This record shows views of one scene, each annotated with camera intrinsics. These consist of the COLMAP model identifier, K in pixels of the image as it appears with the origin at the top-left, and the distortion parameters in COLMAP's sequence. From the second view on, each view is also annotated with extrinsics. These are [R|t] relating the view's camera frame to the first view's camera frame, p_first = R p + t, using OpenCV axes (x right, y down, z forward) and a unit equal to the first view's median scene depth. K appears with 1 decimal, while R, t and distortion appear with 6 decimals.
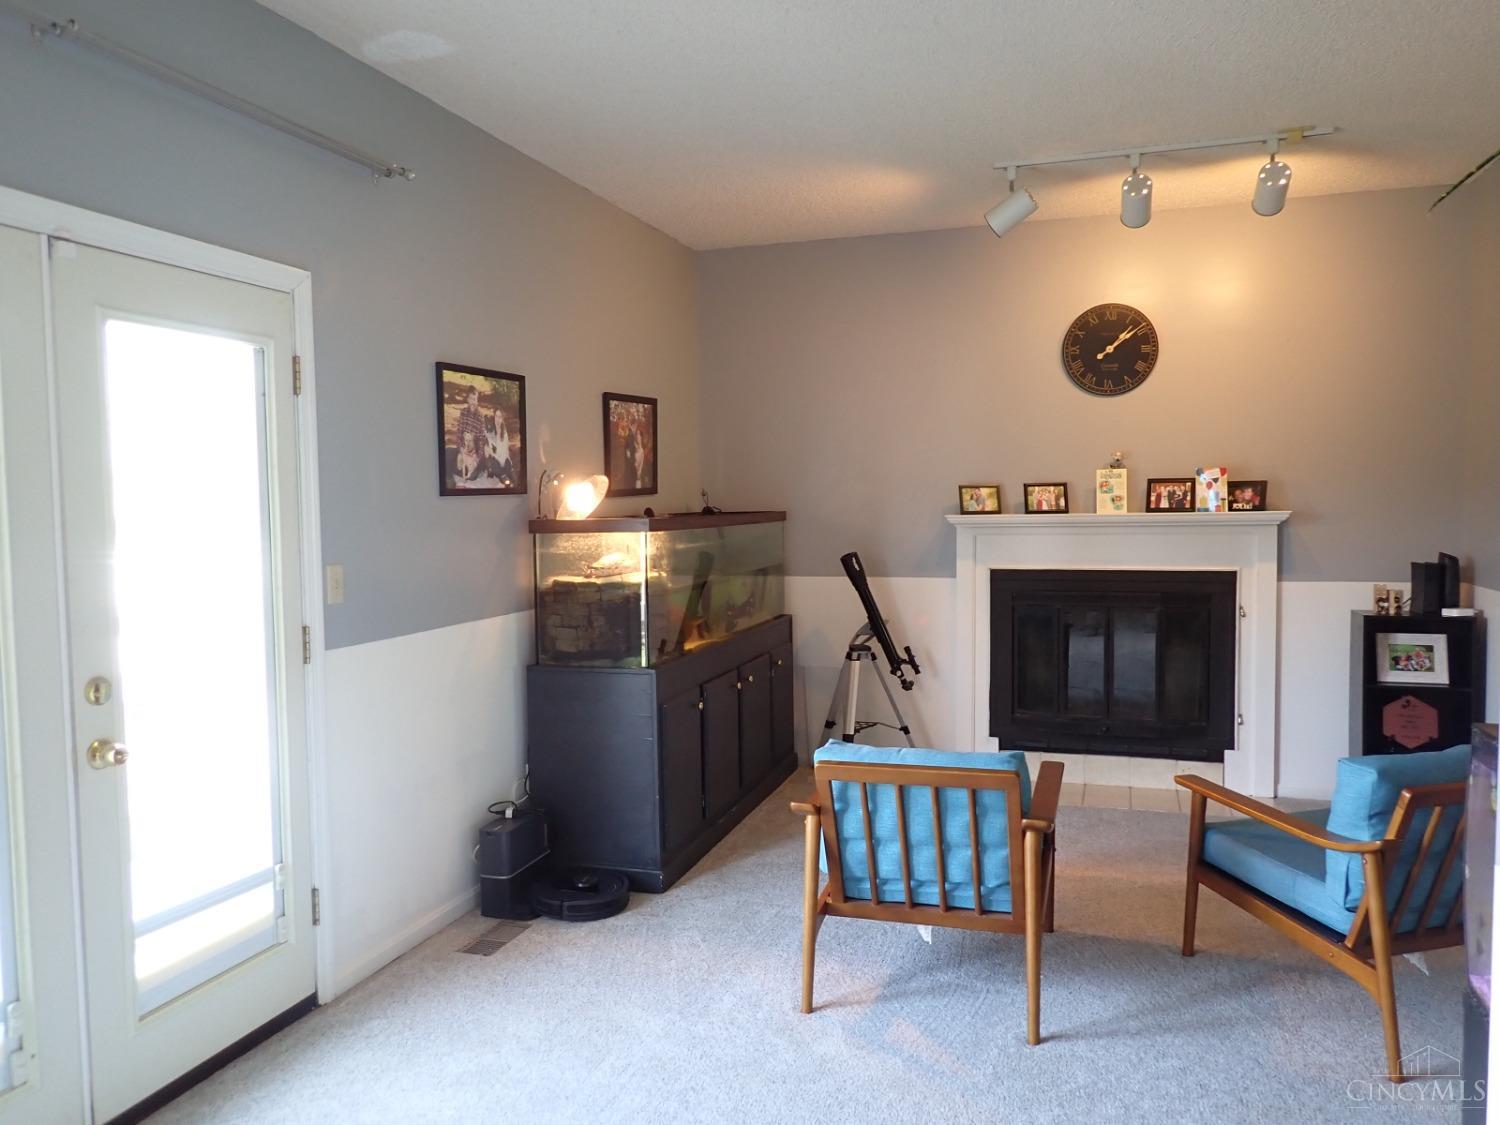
lens RADIAL K [[1112.2, 0, 750.0], [0, 1112.2, 562.5], [0, 0, 1]] dist [0.008229, -0.003144]
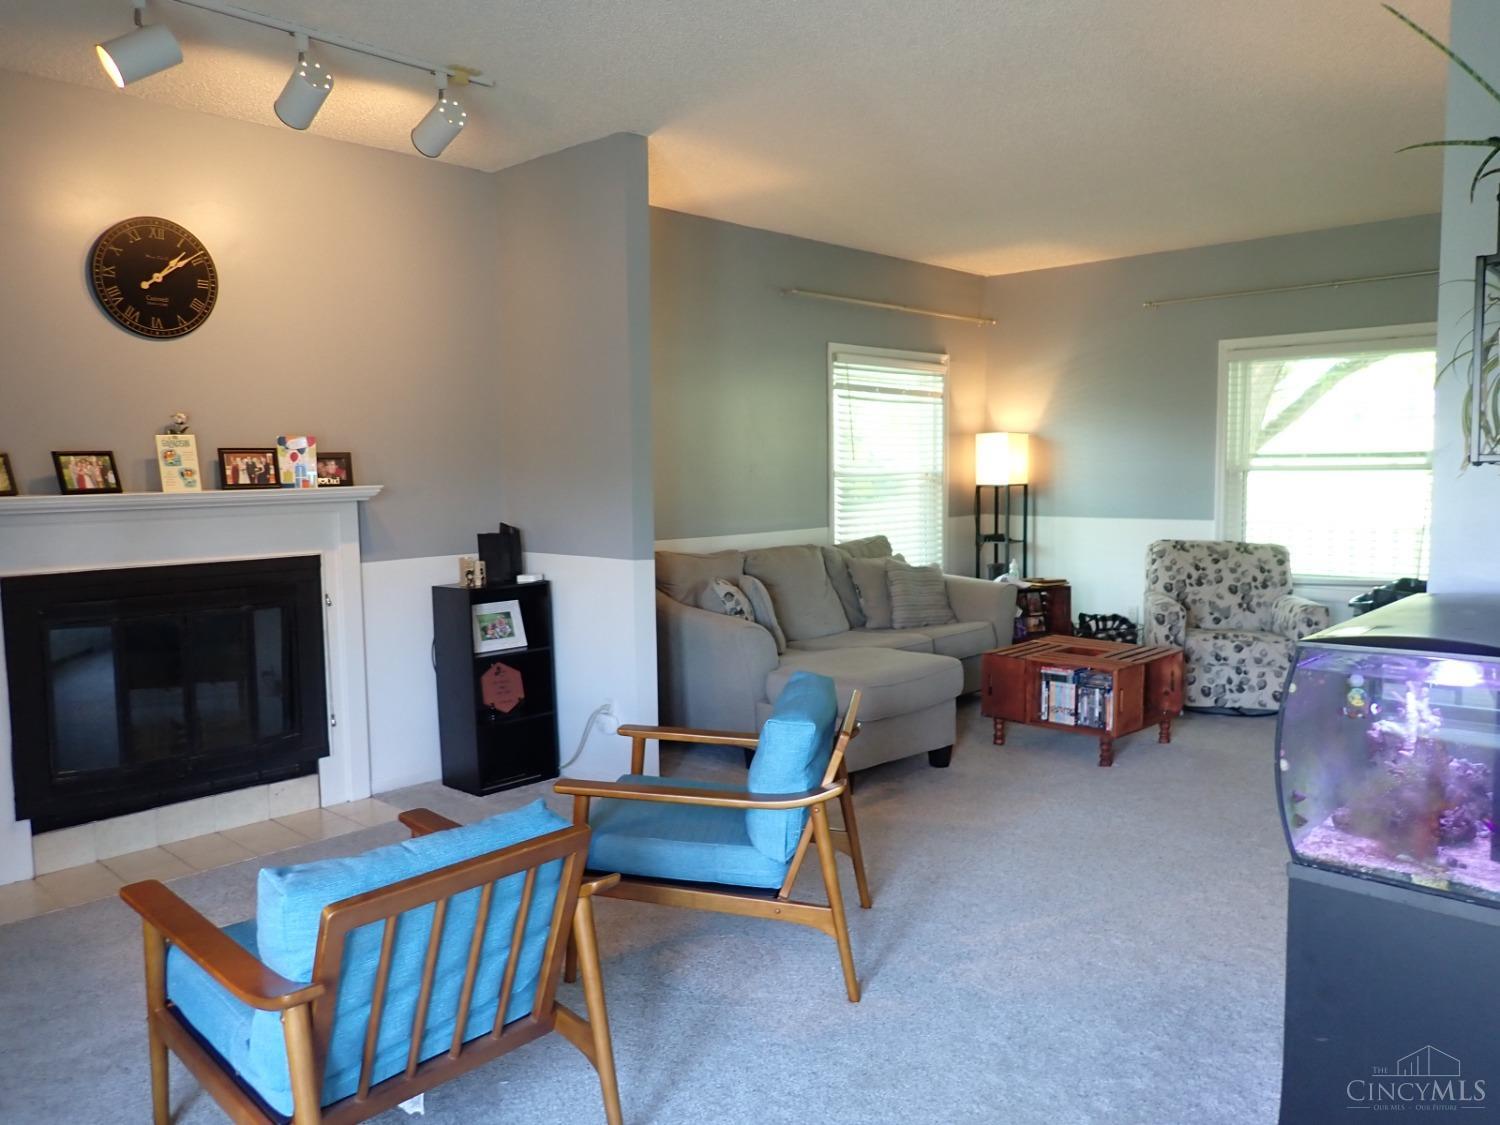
lens RADIAL K [[1112.2, 0, 750.0], [0, 1112.2, 562.5], [0, 0, 1]] dist [0.008229, -0.003144]
pose [[0.431620, -0.072890, 0.899106, -0.209749], [0.059854, 0.996848, 0.052080, -0.011772], [-0.900067, 0.031337, 0.434622, 0.310507]]
